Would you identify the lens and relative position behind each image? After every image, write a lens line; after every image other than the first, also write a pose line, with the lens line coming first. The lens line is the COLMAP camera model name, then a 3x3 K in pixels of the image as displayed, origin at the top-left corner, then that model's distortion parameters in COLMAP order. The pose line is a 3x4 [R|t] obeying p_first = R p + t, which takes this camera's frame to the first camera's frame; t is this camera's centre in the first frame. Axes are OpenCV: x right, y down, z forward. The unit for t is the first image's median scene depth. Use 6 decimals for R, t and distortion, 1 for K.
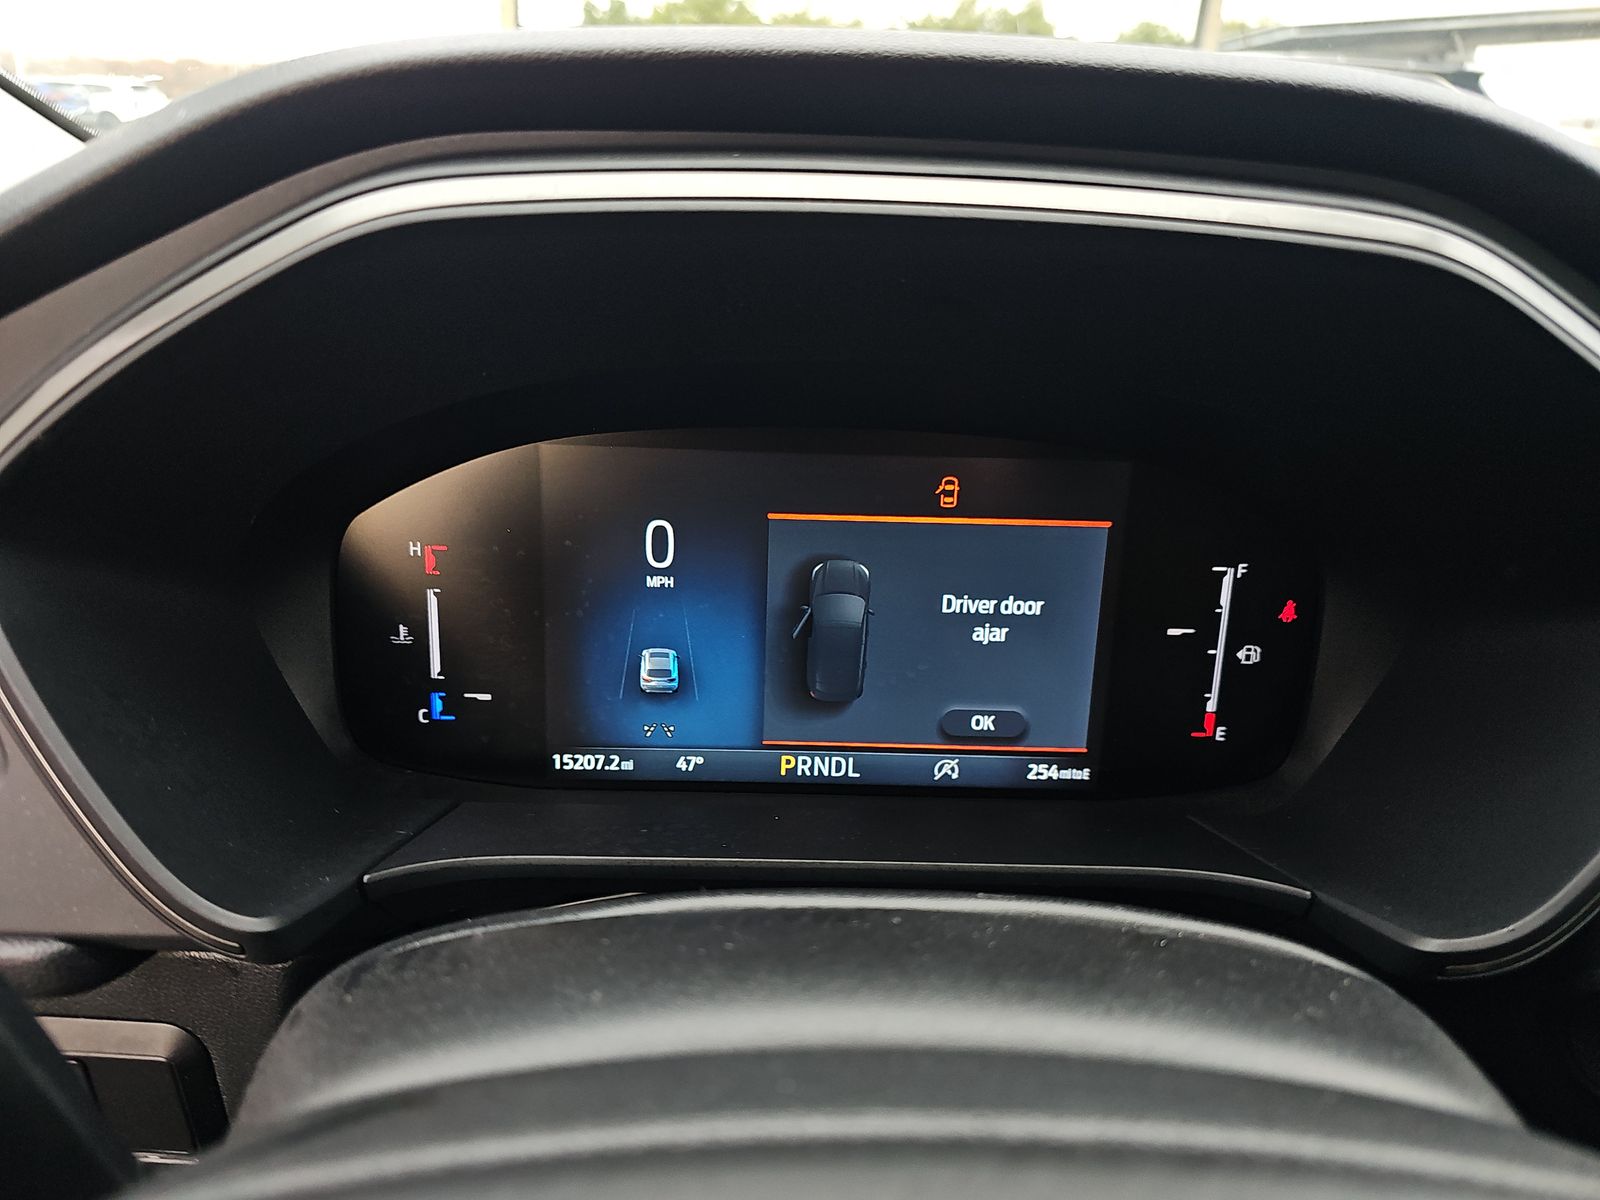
lens RADIAL K [[1176.4, 0, 800.0], [0, 1176.4, 600.0], [0, 0, 1]] dist [0.024334, -0.040167]
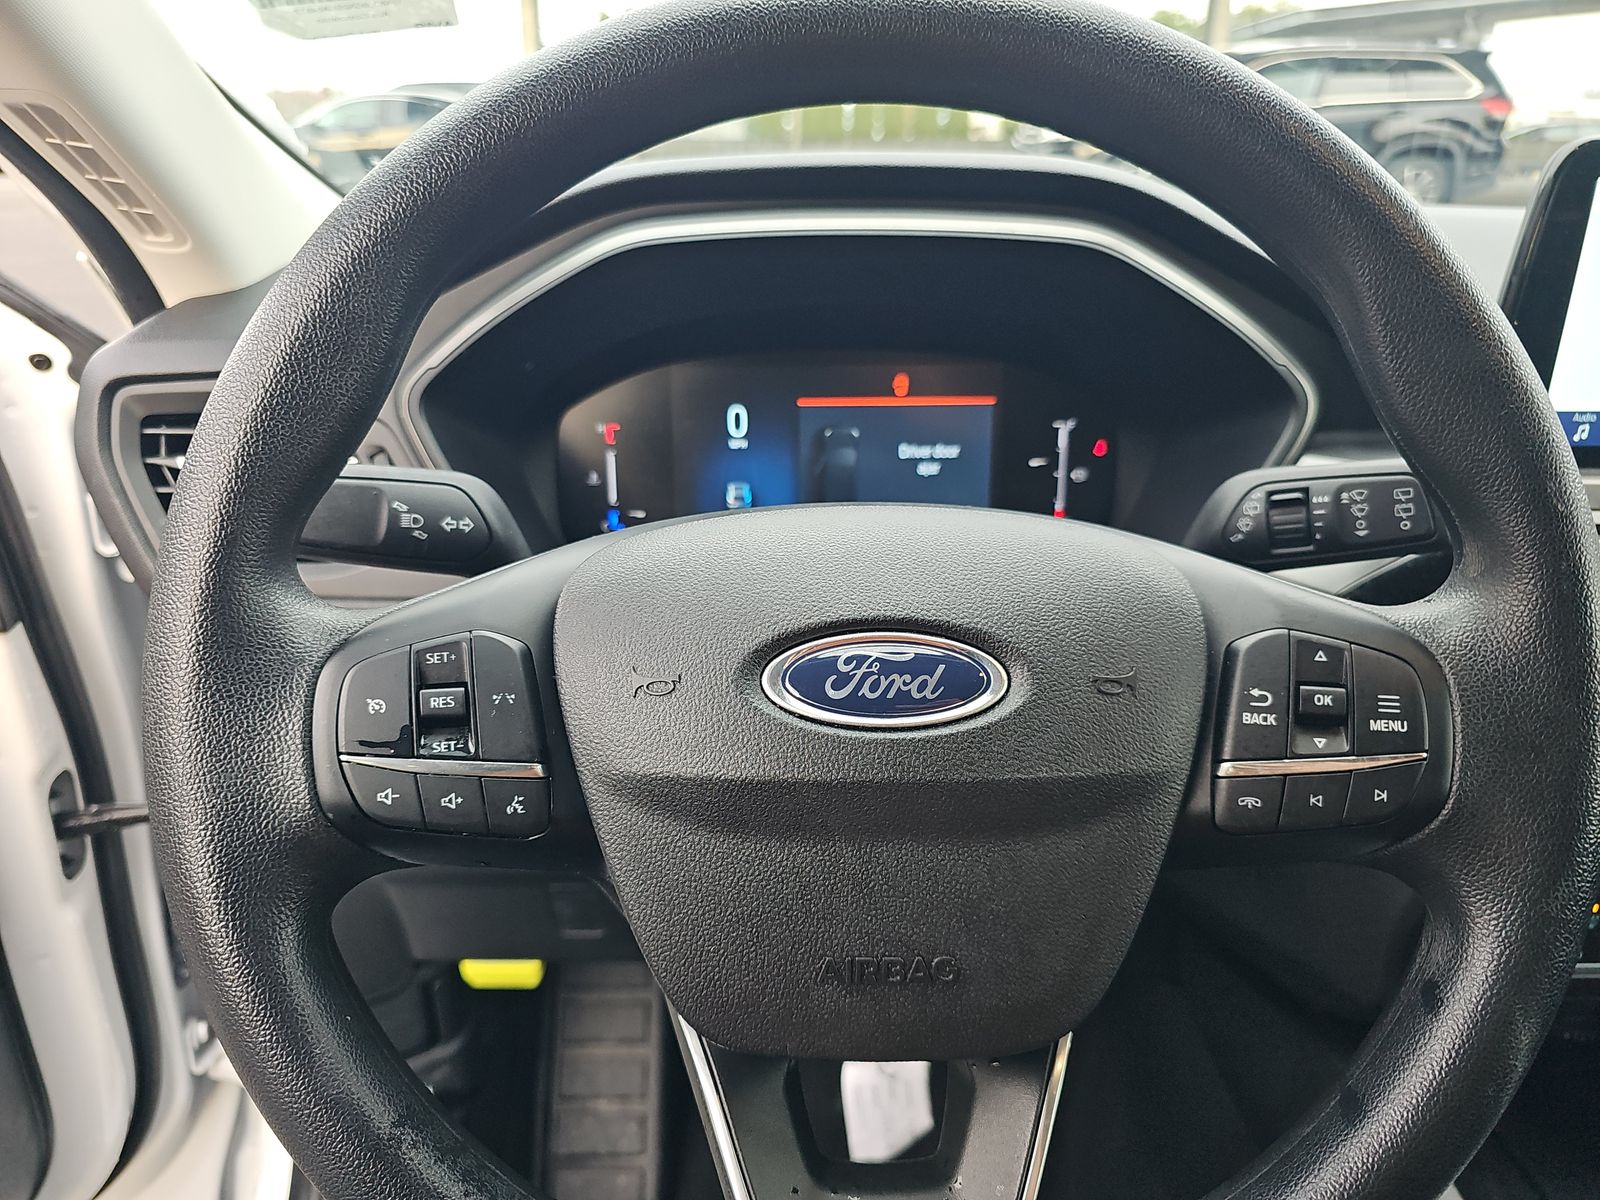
lens RADIAL K [[1163.1, 0, 800.0], [0, 1163.1, 600.0], [0, 0, 1]] dist [0.031008, -0.043462]
pose [[0.999180, -0.029739, -0.027468, 0.013366], [0.029735, 0.999558, -0.000553, 0.220587], [0.027473, -0.000264, 0.999623, -0.728554]]
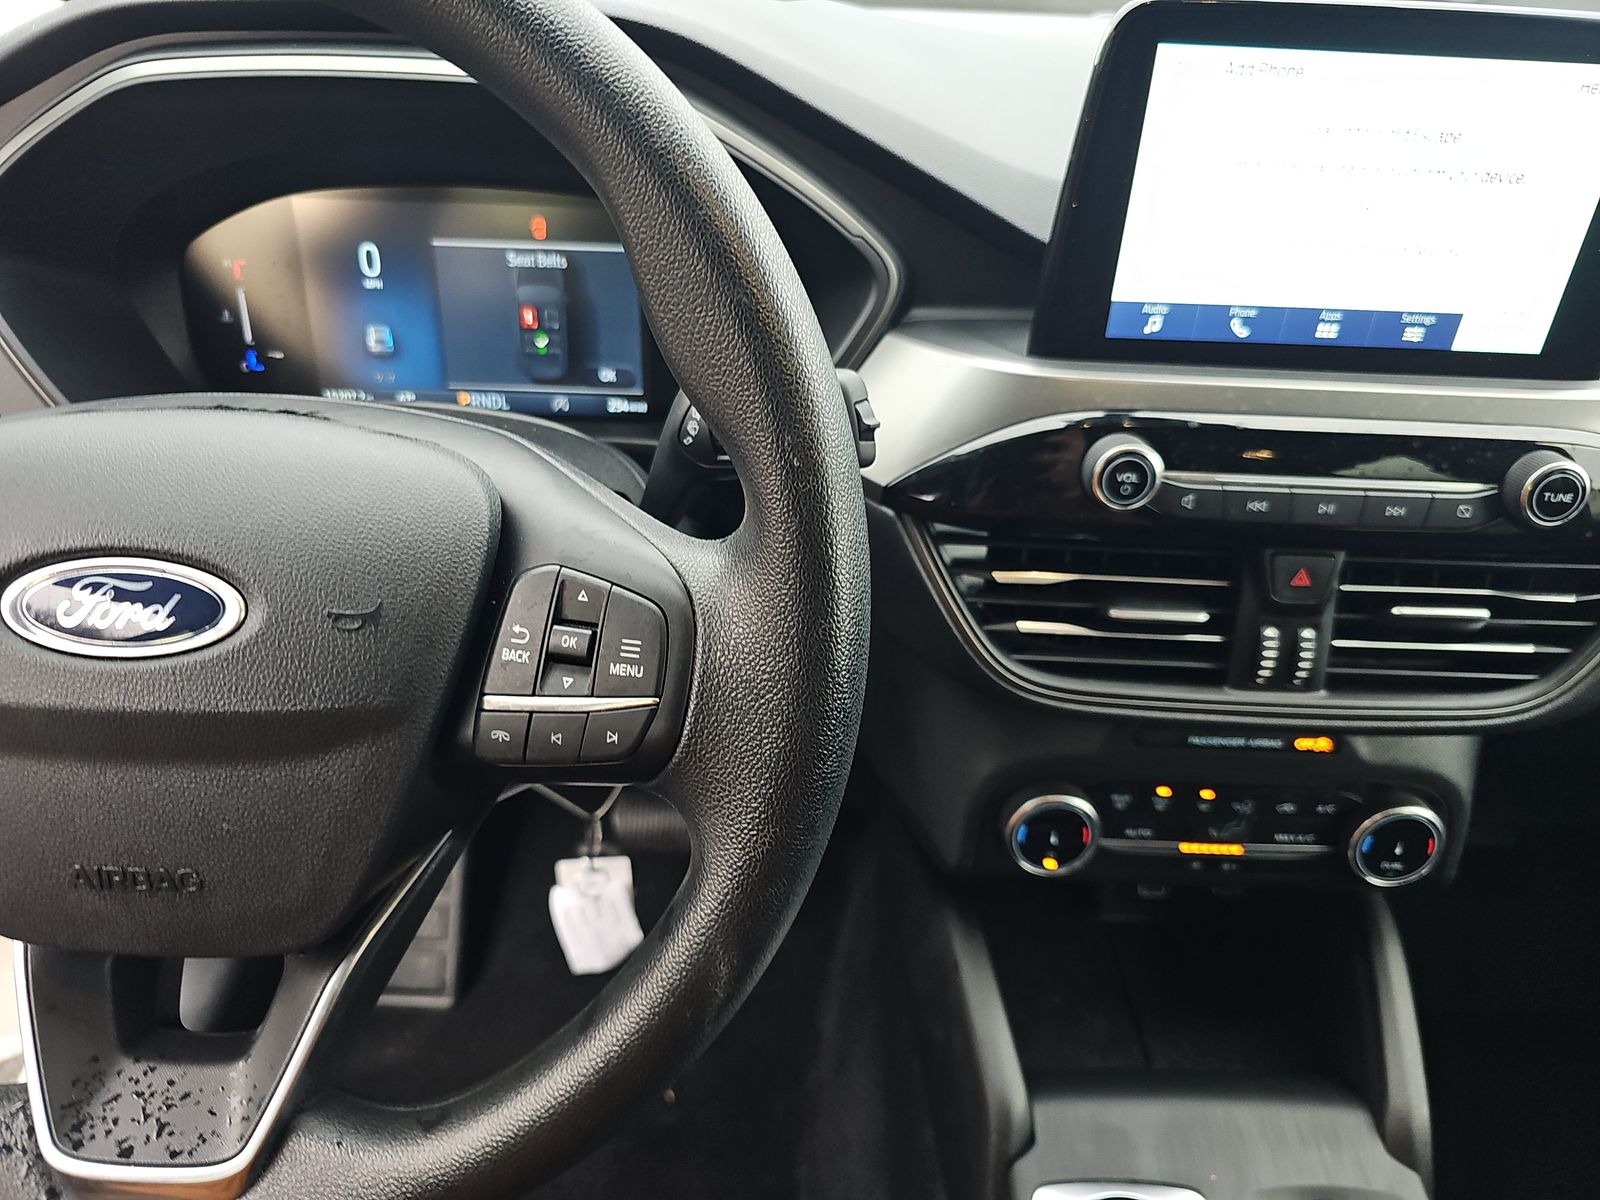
lens RADIAL K [[1176.4, 0, 800.0], [0, 1176.4, 600.0], [0, 0, 1]] dist [0.024334, -0.040167]
pose [[0.998745, 0.016702, -0.047222, 0.575612], [-0.007840, 0.983274, 0.181963, 0.115998], [0.049472, -0.181365, 0.982171, -0.702886]]
